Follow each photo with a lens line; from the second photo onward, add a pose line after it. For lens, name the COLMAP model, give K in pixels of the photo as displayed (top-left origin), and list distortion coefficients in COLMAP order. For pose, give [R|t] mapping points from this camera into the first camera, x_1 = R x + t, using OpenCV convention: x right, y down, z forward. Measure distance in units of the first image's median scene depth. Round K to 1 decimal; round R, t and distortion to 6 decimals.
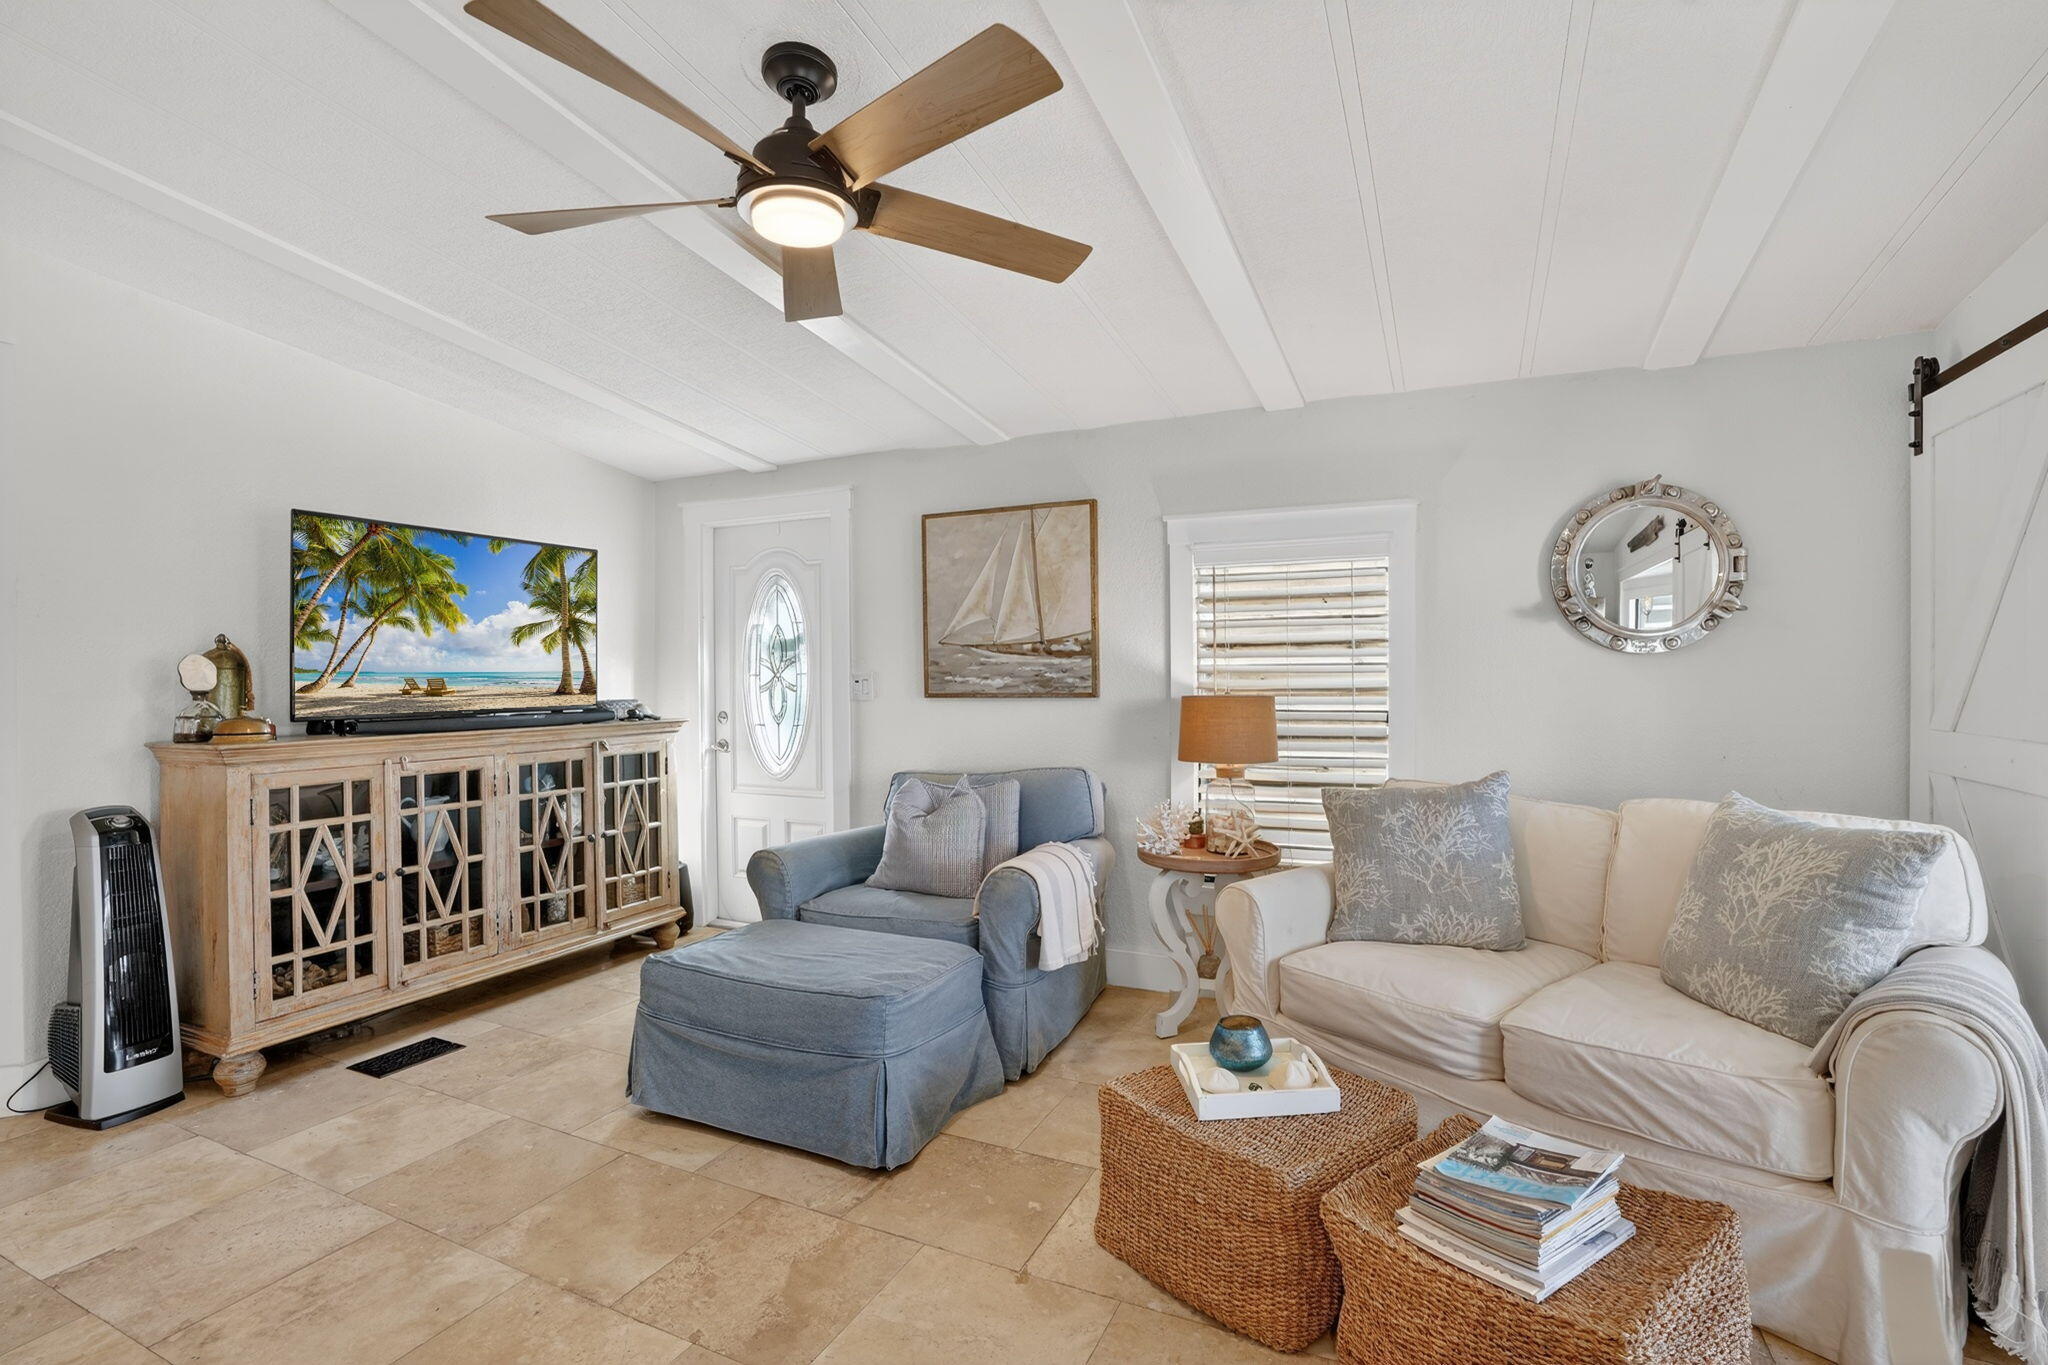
lens RADIAL K [[947.9, 0, 1009.6], [0, 947.9, 687.7], [0, 0, 1]] dist [-0.032430, 0.007280]
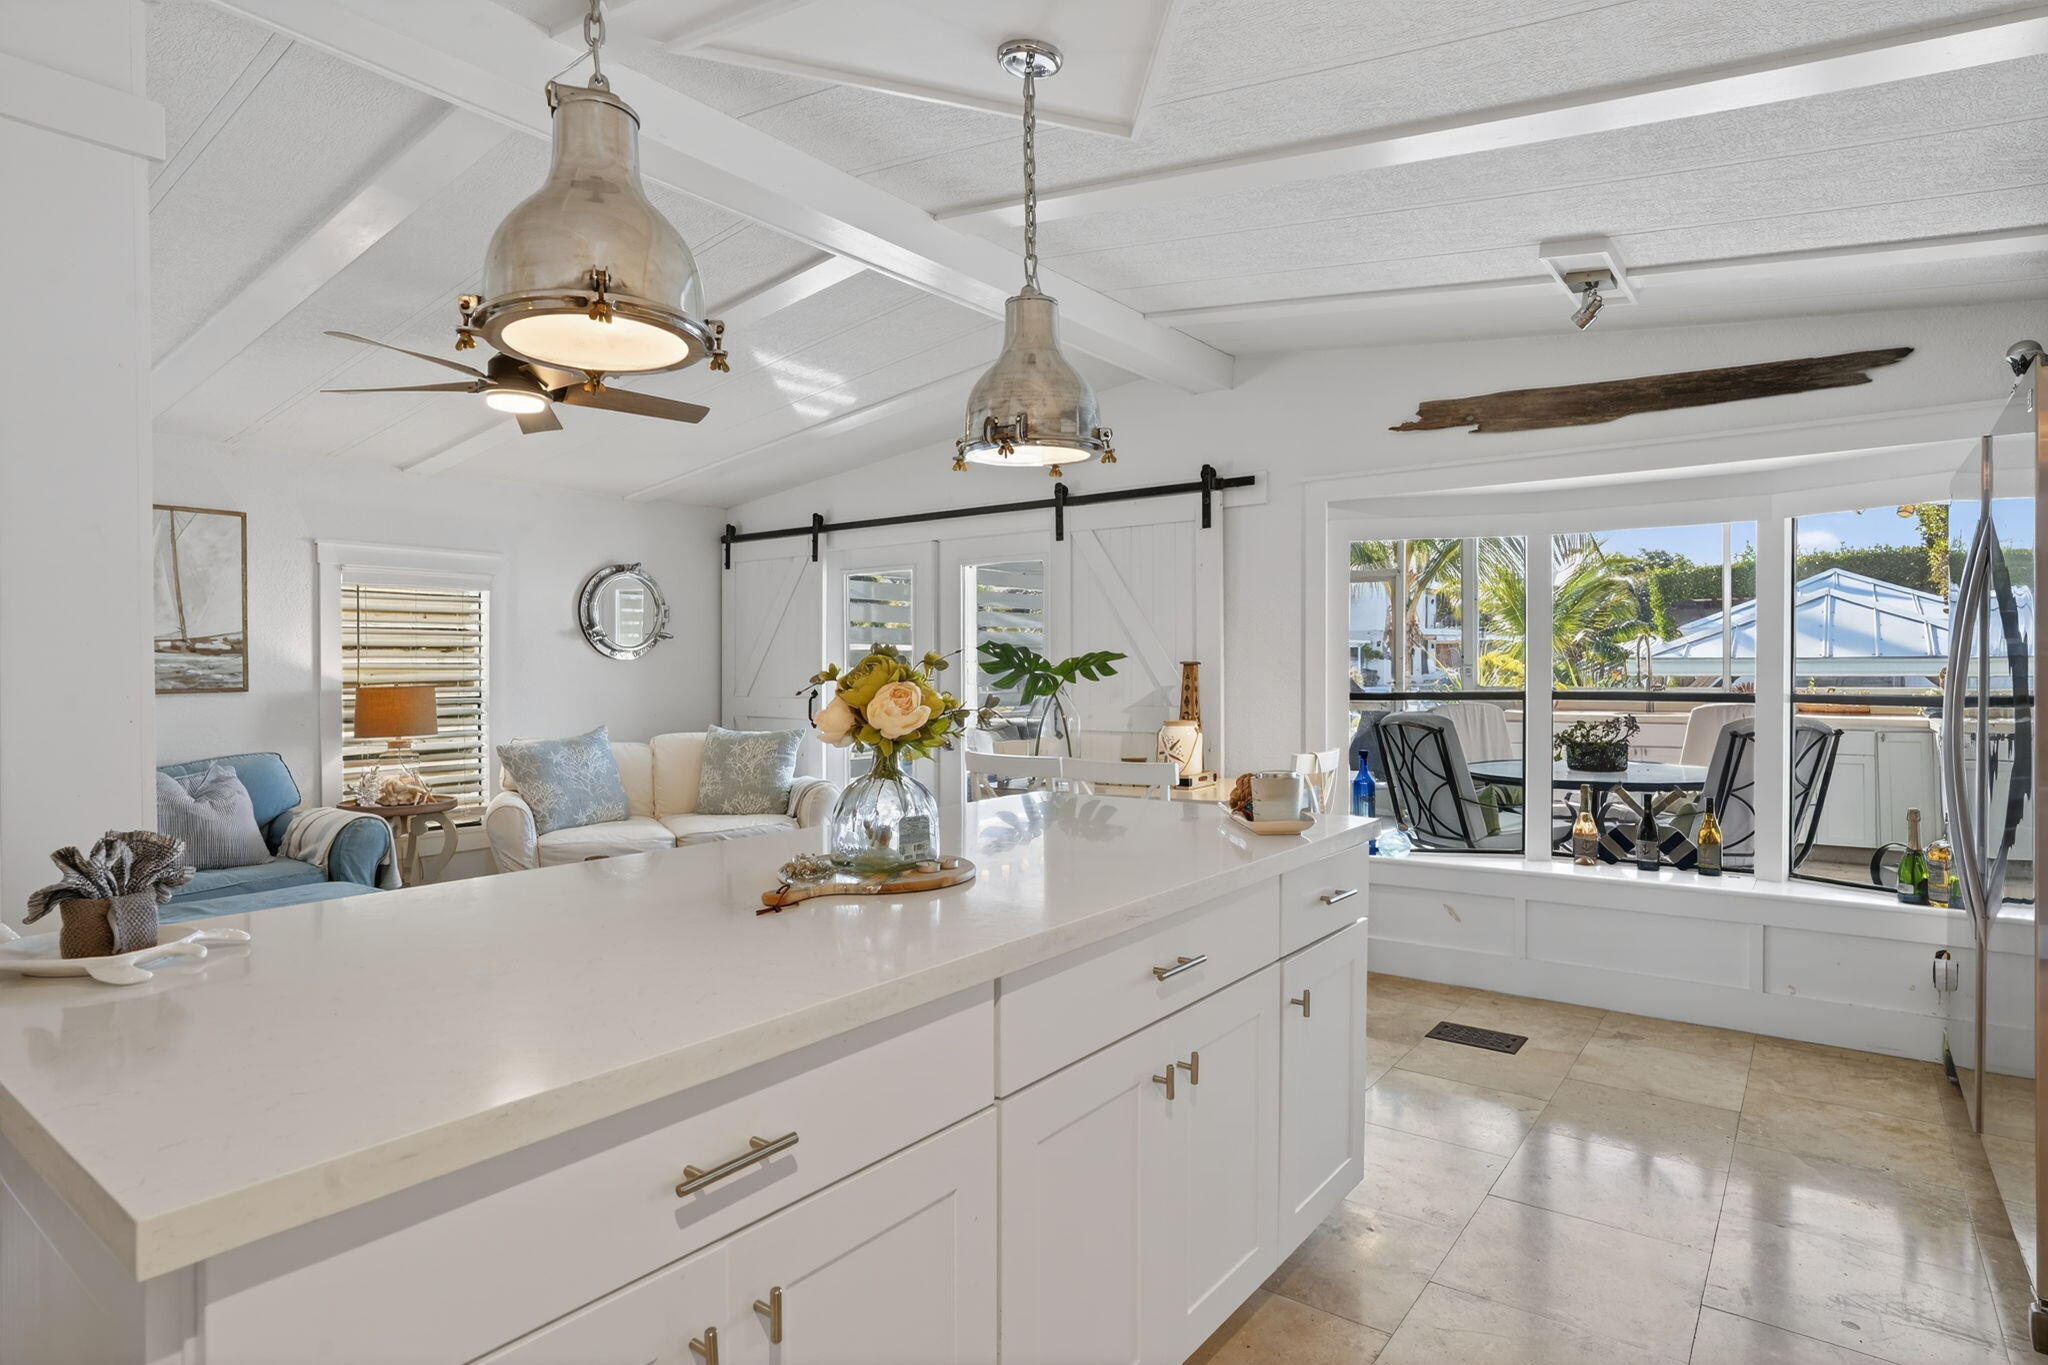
lens RADIAL K [[1080.5, 0, 1030.6], [0, 1080.5, 680.9], [0, 0, 1]] dist [-0.035814, -0.000374]
pose [[0.217936, -0.006693, 0.975940, -0.958985], [0.017973, 0.999834, 0.002843, 0.010803], [-0.975798, 0.016921, 0.218020, -0.171465]]
